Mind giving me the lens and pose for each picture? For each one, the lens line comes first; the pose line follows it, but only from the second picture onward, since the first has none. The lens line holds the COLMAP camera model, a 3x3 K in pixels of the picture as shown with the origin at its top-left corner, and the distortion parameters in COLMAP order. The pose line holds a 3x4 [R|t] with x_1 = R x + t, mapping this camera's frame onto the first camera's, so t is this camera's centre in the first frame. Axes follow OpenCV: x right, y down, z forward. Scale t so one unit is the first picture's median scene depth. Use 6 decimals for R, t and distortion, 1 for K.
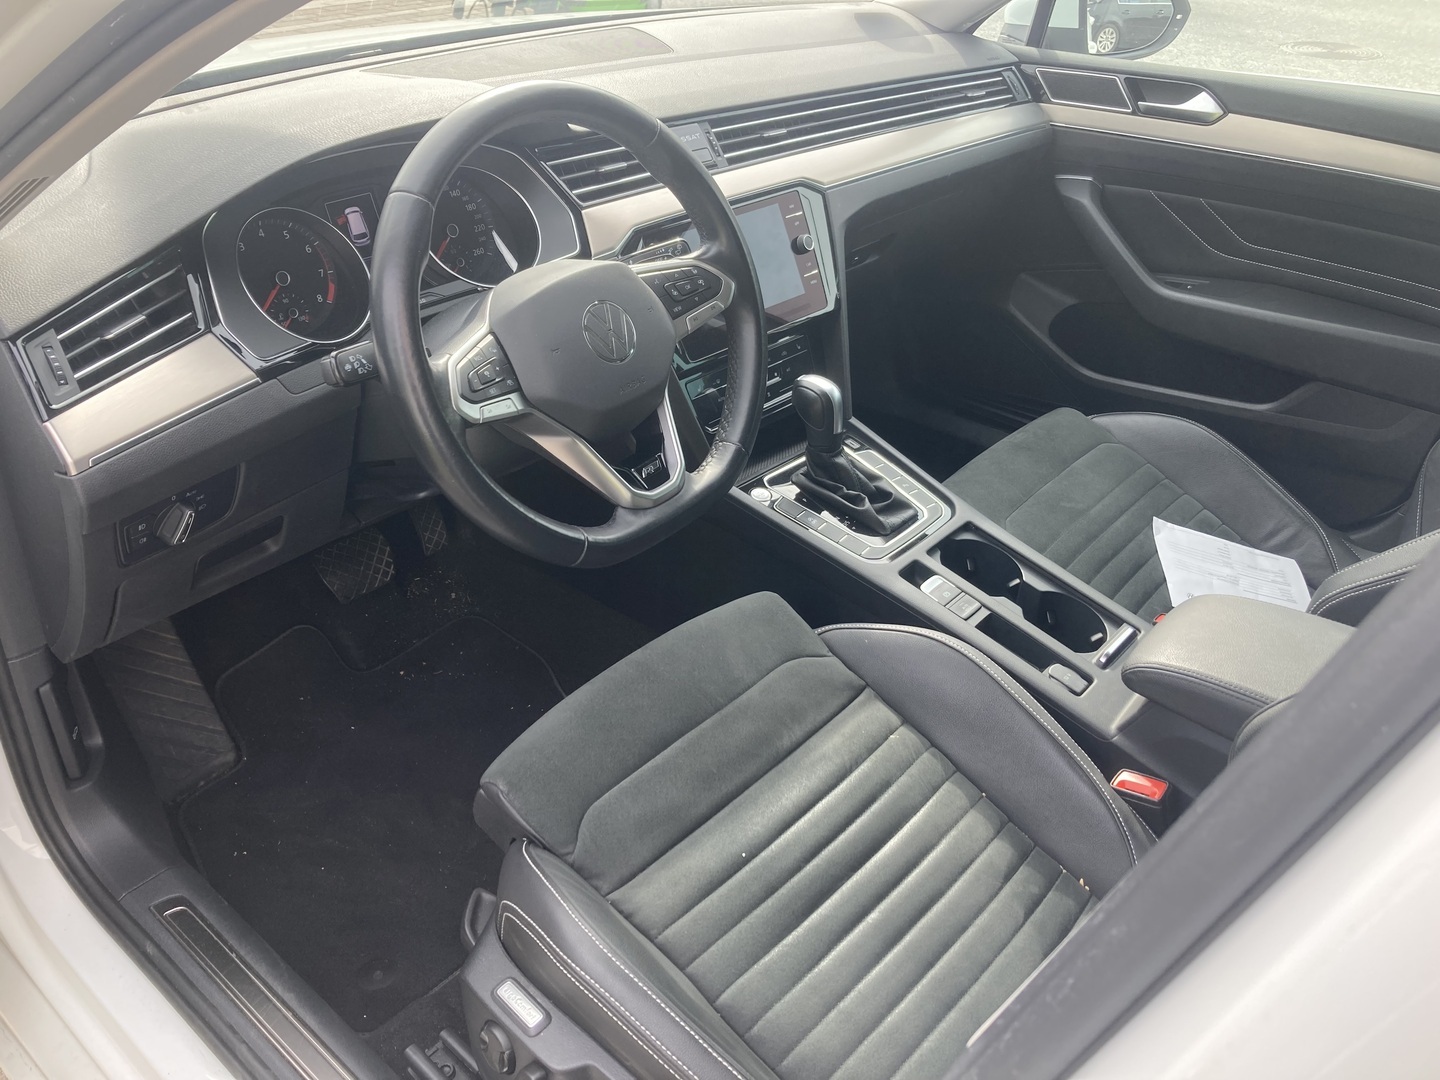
lens RADIAL K [[1193.4, 0, 720.8], [0, 1193.4, 533.2], [0, 0, 1]] dist [-0.002815, -0.008959]
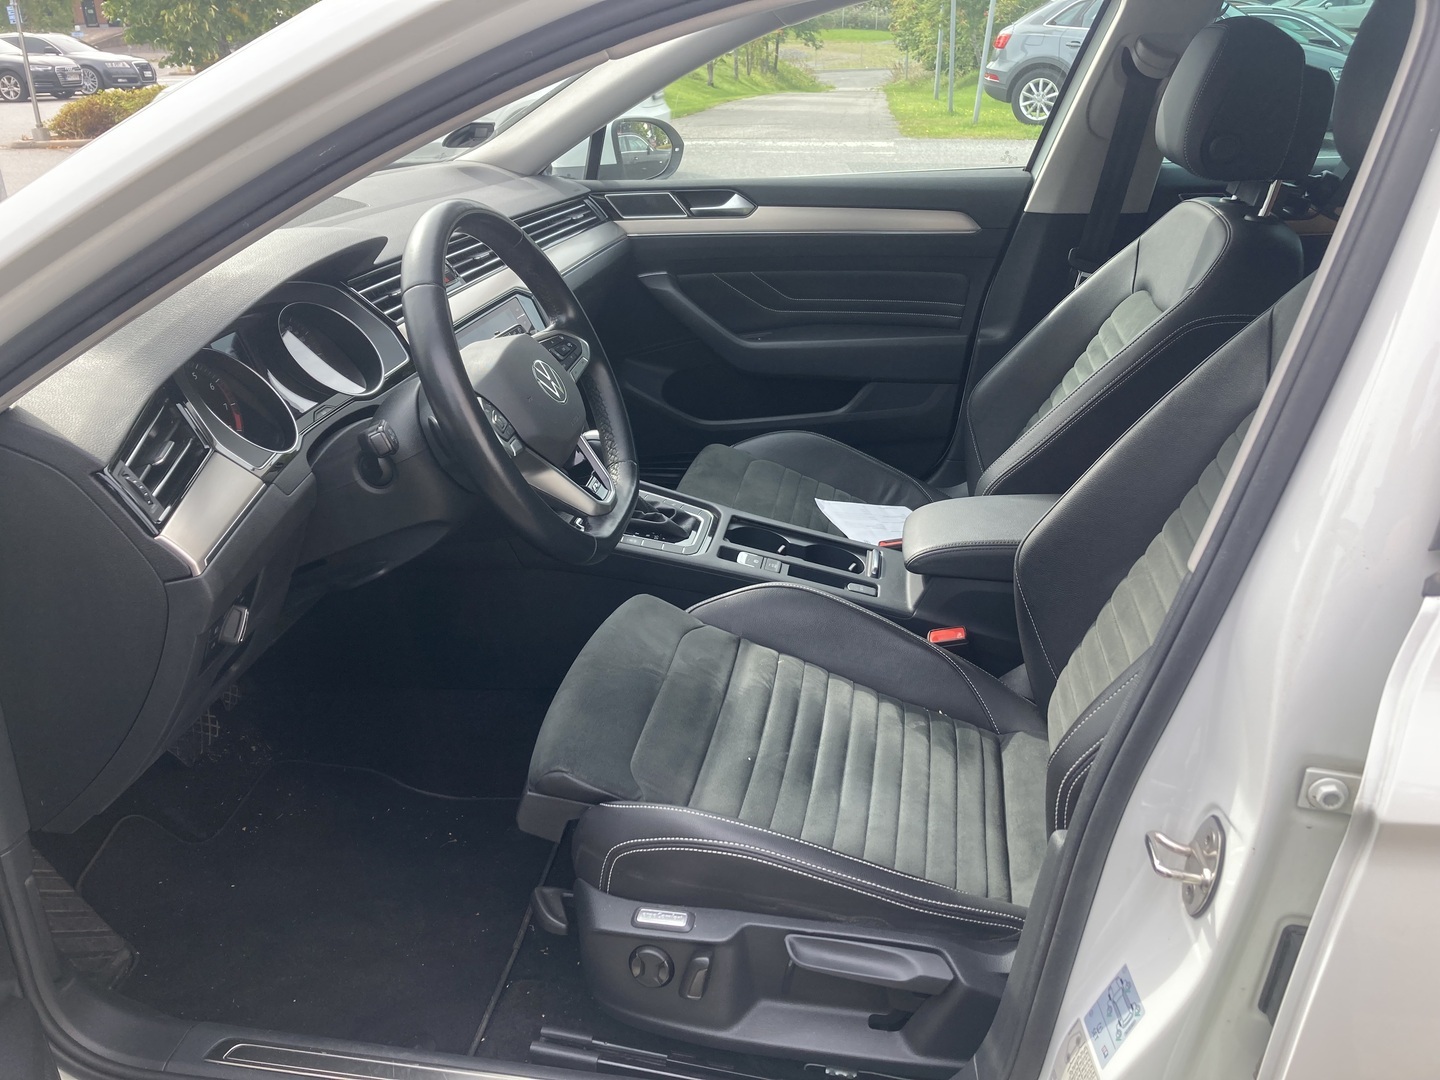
lens RADIAL K [[1193.4, 0, 720.8], [0, 1193.4, 533.2], [0, 0, 1]] dist [-0.002815, -0.008959]
pose [[0.845793, -0.246927, 0.472929, -0.424540], [0.311985, 0.947997, -0.062987, 0.087509], [-0.432782, 0.200821, 0.878846, -0.115153]]
